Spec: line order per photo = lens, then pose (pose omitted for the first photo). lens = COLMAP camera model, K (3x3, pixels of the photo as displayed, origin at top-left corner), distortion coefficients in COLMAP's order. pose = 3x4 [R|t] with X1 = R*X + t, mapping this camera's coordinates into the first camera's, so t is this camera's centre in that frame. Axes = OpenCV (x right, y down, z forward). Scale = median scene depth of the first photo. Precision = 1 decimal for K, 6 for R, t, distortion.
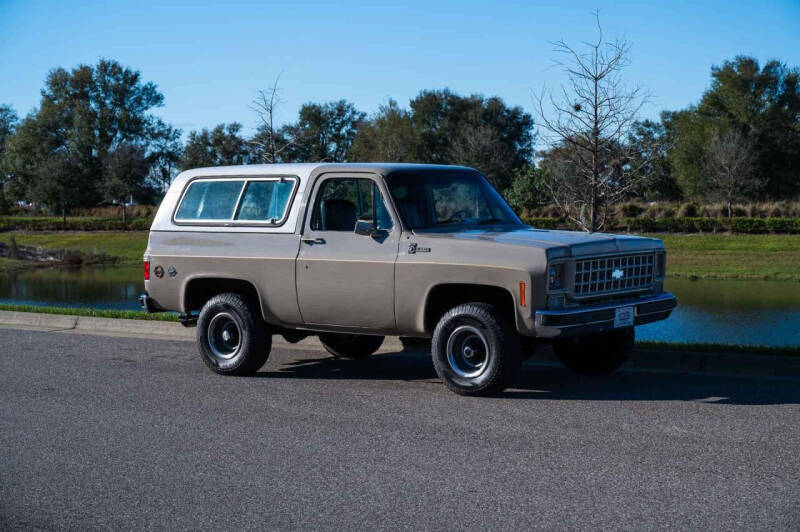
lens RADIAL K [[1635.0, 0, 400.0], [0, 1635.0, 266.0], [0, 0, 1]] dist [0.051671, -0.067481]
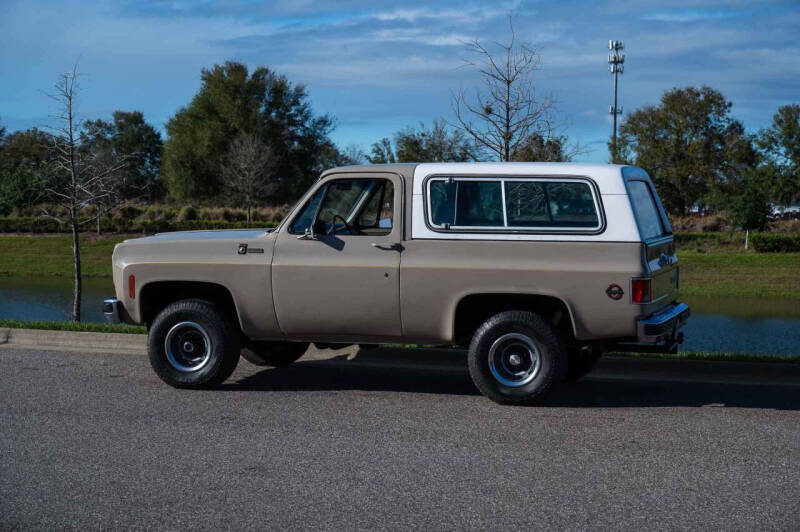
lens RADIAL K [[1635.0, 0, 400.0], [0, 1635.0, 266.0], [0, 0, 1]] dist [0.051671, -0.067481]
pose [[0.937334, 0.009806, 0.348294, -0.315045], [-0.009482, 0.999952, -0.002635, -0.001887], [-0.348303, -0.000832, 0.937382, 0.123432]]
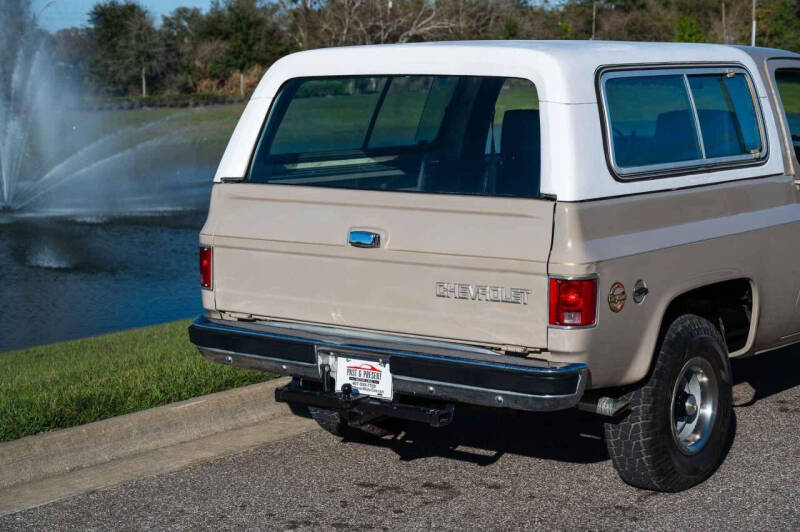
lens RADIAL K [[1635.0, 0, 400.0], [0, 1635.0, 266.0], [0, 0, 1]] dist [0.051671, -0.067481]
pose [[-0.004642, -0.113238, 0.993557, -0.441582], [0.063764, 0.991512, 0.113303, -0.043381], [-0.997954, 0.063879, 0.002618, 0.837202]]
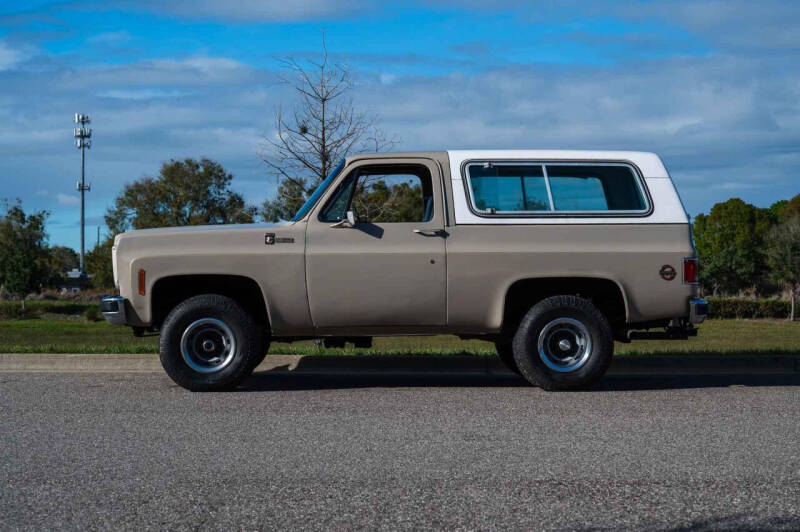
lens RADIAL K [[1710.7, 0, 400.0], [0, 1710.7, 266.0], [0, 0, 1]] dist [0.006585, 0.164769]
pose [[0.779172, 0.018345, 0.626541, -0.524463], [0.017901, 0.998513, -0.051497, 0.036923], [-0.626554, 0.051341, 0.777685, 0.235557]]
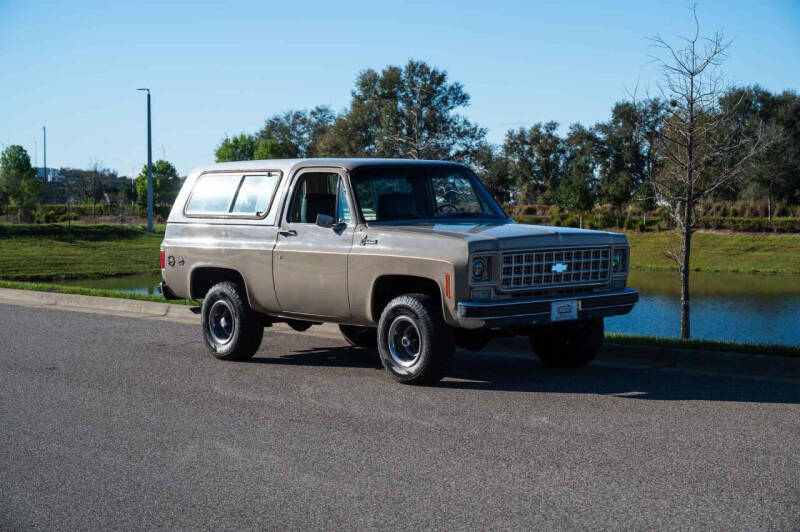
lens RADIAL K [[1635.0, 0, 400.0], [0, 1635.0, 266.0], [0, 0, 1]] dist [0.051671, -0.067481]
pose [[0.979549, 0.012990, -0.200786, 0.167384], [-0.012838, 0.999915, 0.002062, 0.002101], [0.200796, 0.000558, 0.979633, -0.006133]]
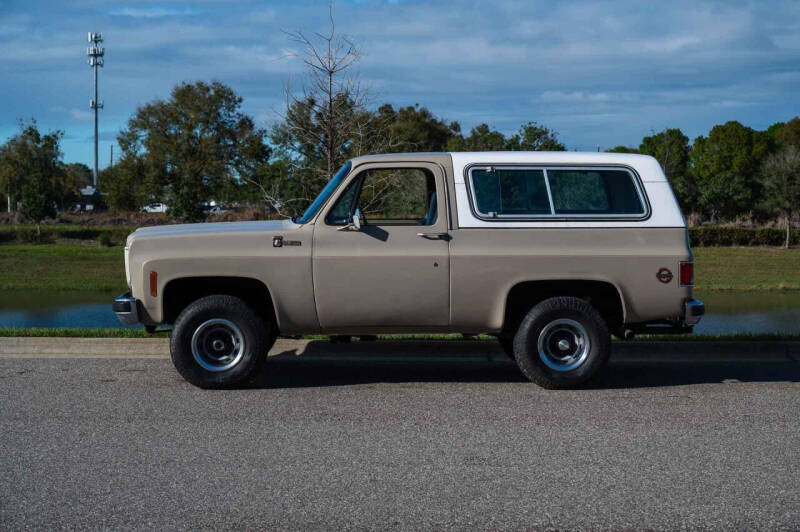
lens RADIAL K [[1664.7, 0, 400.0], [0, 1664.7, 266.0], [0, 0, 1]] dist [0.029439, -0.068624]
pose [[0.781211, -0.010741, 0.624175, -0.524931], [0.014128, 0.999900, -0.000476, 0.000757], [-0.624107, 0.009190, 0.781285, 0.233270]]
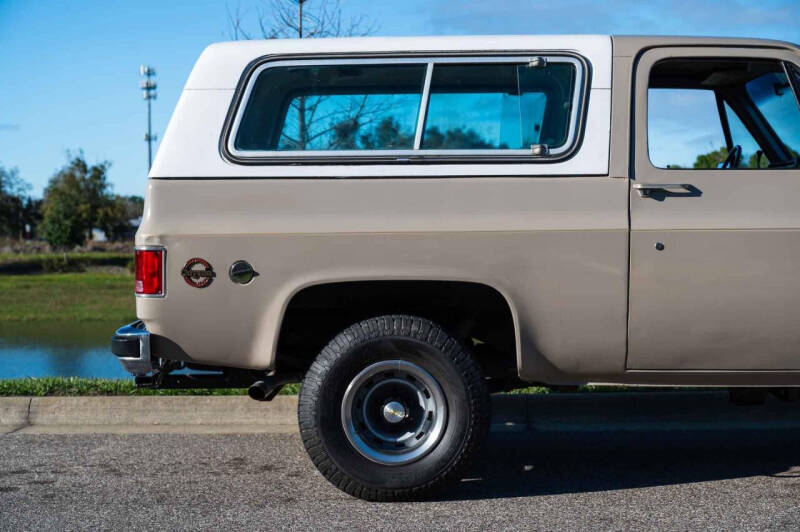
lens RADIAL K [[1635.0, 0, 400.0], [0, 1635.0, 266.0], [0, 0, 1]] dist [0.051671, -0.067481]
pose [[0.801362, -0.014699, 0.597999, -0.285615], [0.031353, 0.999356, -0.017451, 0.008492], [-0.597357, 0.032733, 0.801307, 0.499245]]
